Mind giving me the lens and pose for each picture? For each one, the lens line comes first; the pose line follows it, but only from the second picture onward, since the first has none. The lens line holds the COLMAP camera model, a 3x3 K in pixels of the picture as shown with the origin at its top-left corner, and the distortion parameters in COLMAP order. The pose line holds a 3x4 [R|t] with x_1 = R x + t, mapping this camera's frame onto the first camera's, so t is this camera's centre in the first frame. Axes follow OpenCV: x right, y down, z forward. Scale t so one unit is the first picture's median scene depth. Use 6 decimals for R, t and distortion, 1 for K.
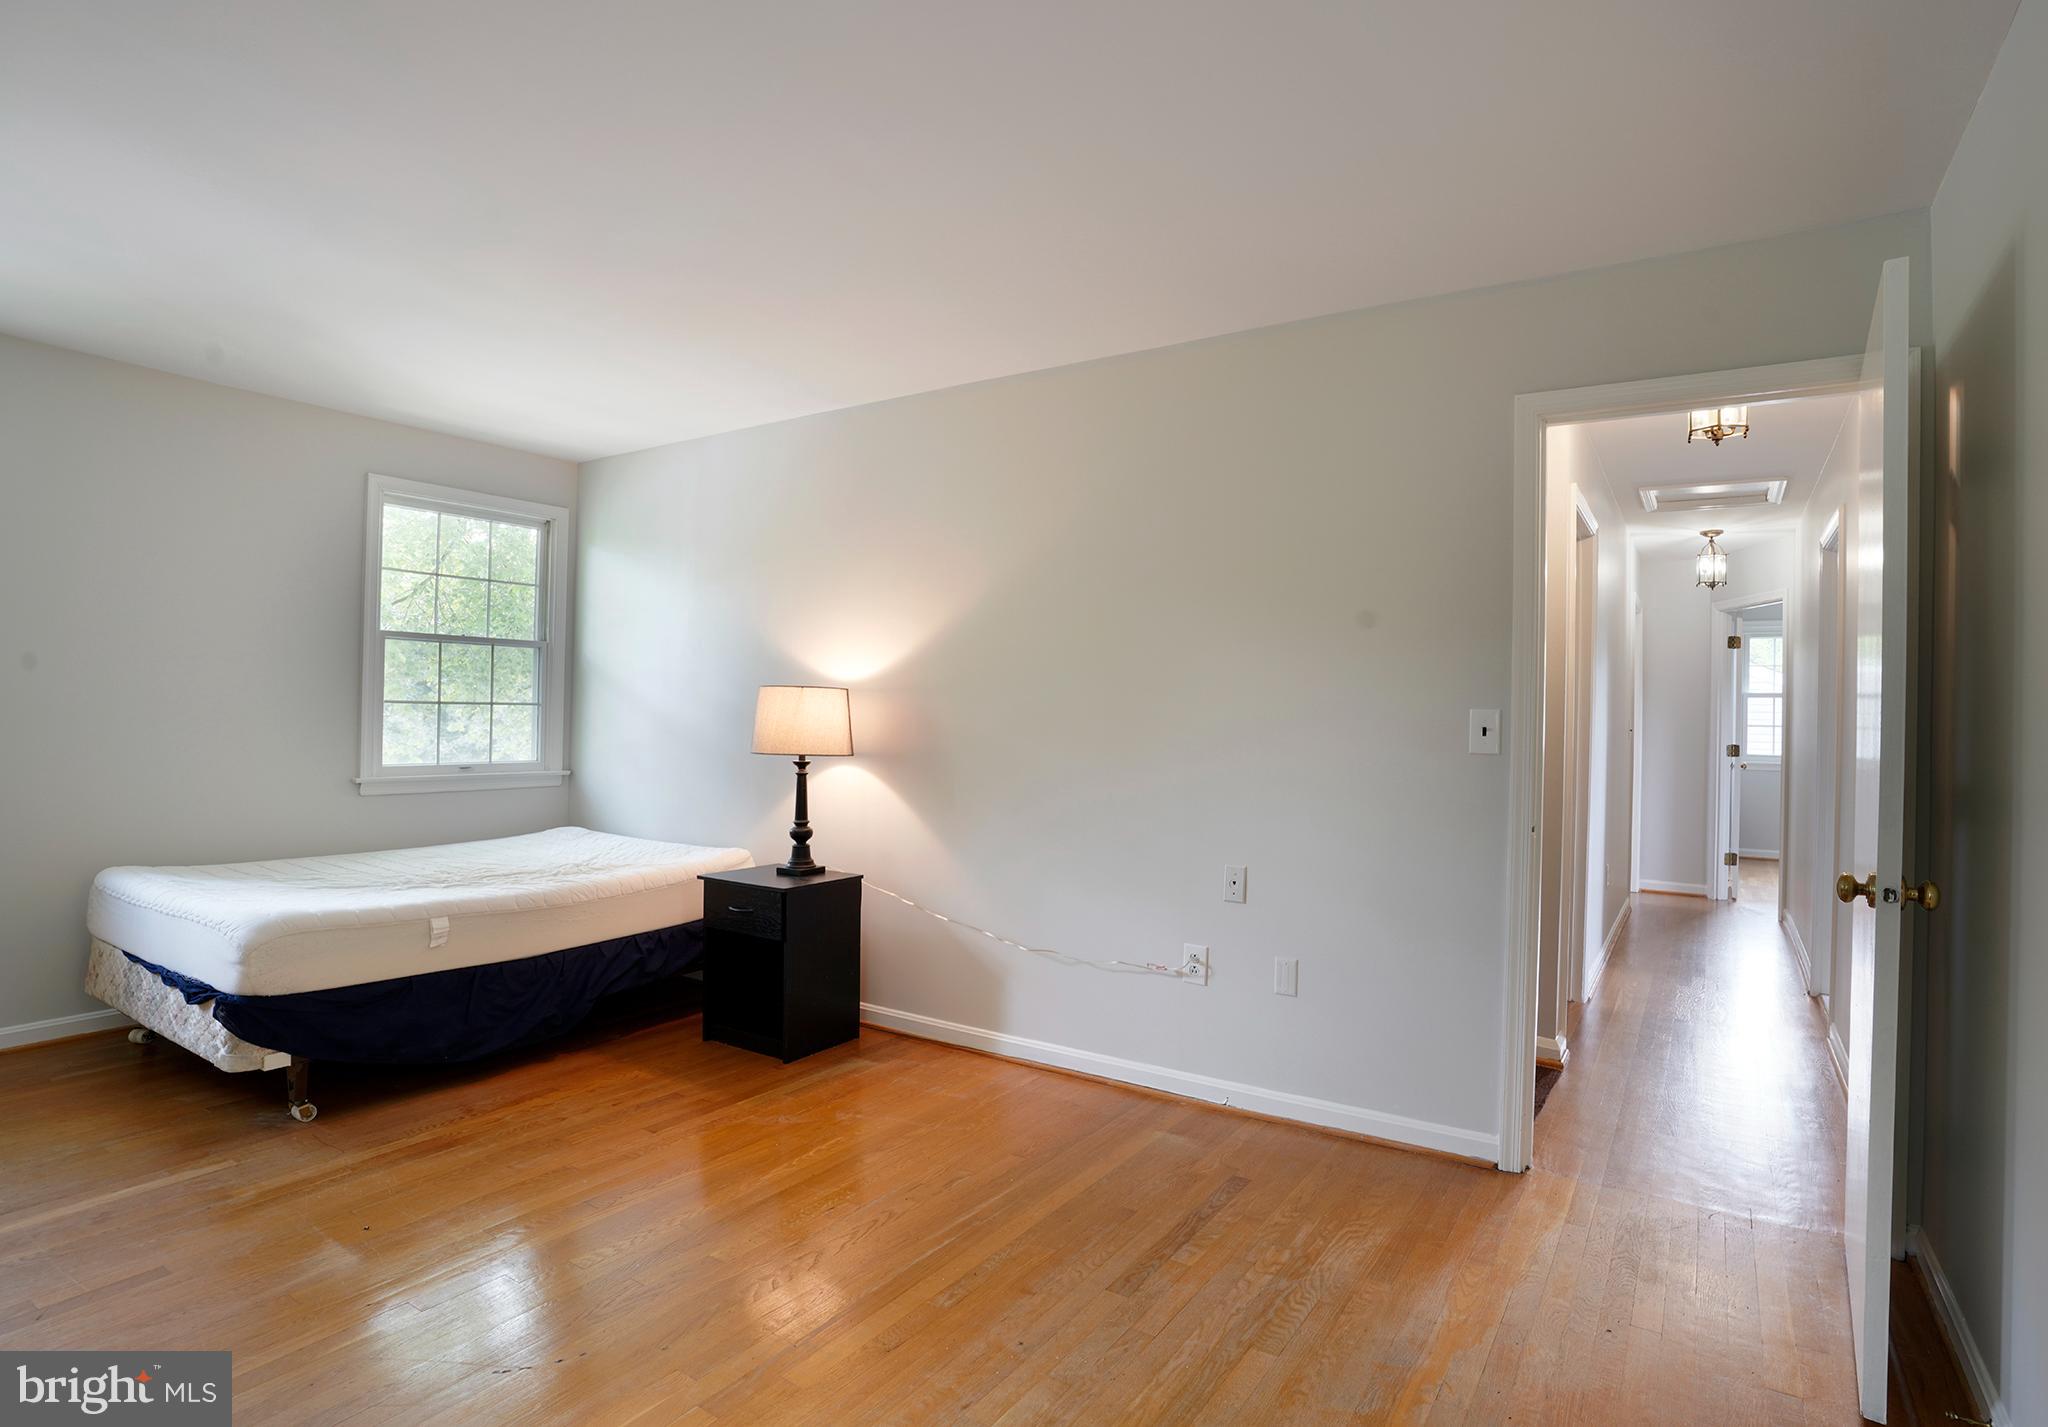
lens RADIAL K [[1080.4, 0, 1024.0], [0, 1080.4, 713.5], [0, 0, 1]] dist [-0.029502, 0.001317]
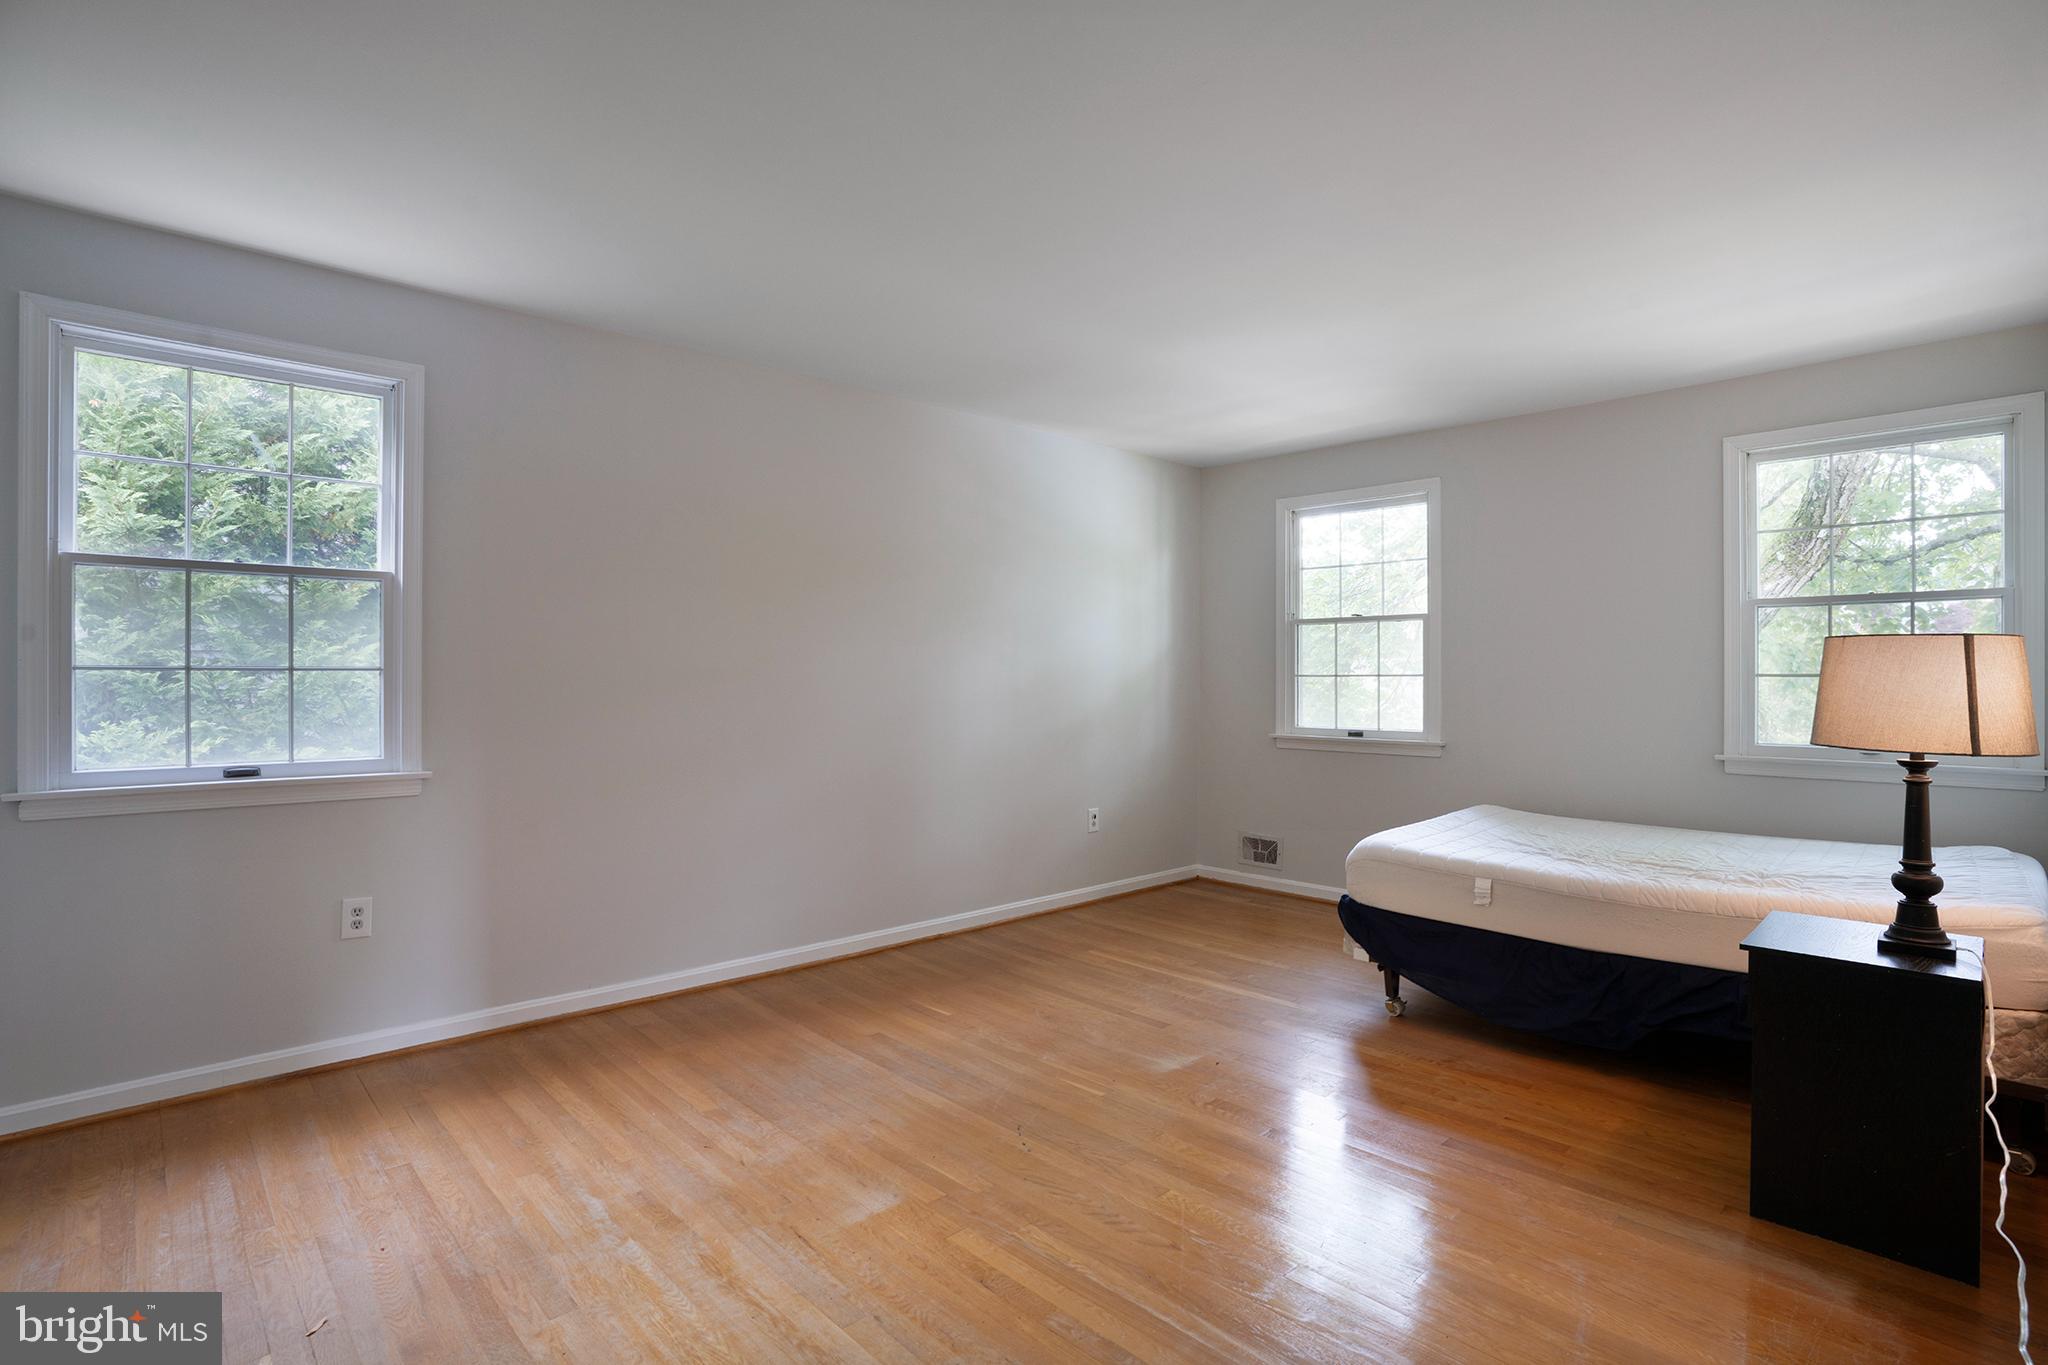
lens RADIAL K [[1011.8, 0, 1052.5], [0, 1011.8, 681.1], [0, 0, 1]] dist [-0.001284, 0.000130]
pose [[-0.212361, -0.017506, -0.977034, 0.517168], [-0.000788, 0.999842, -0.017743, 0.012590], [0.977191, -0.002998, -0.212342, 0.780652]]
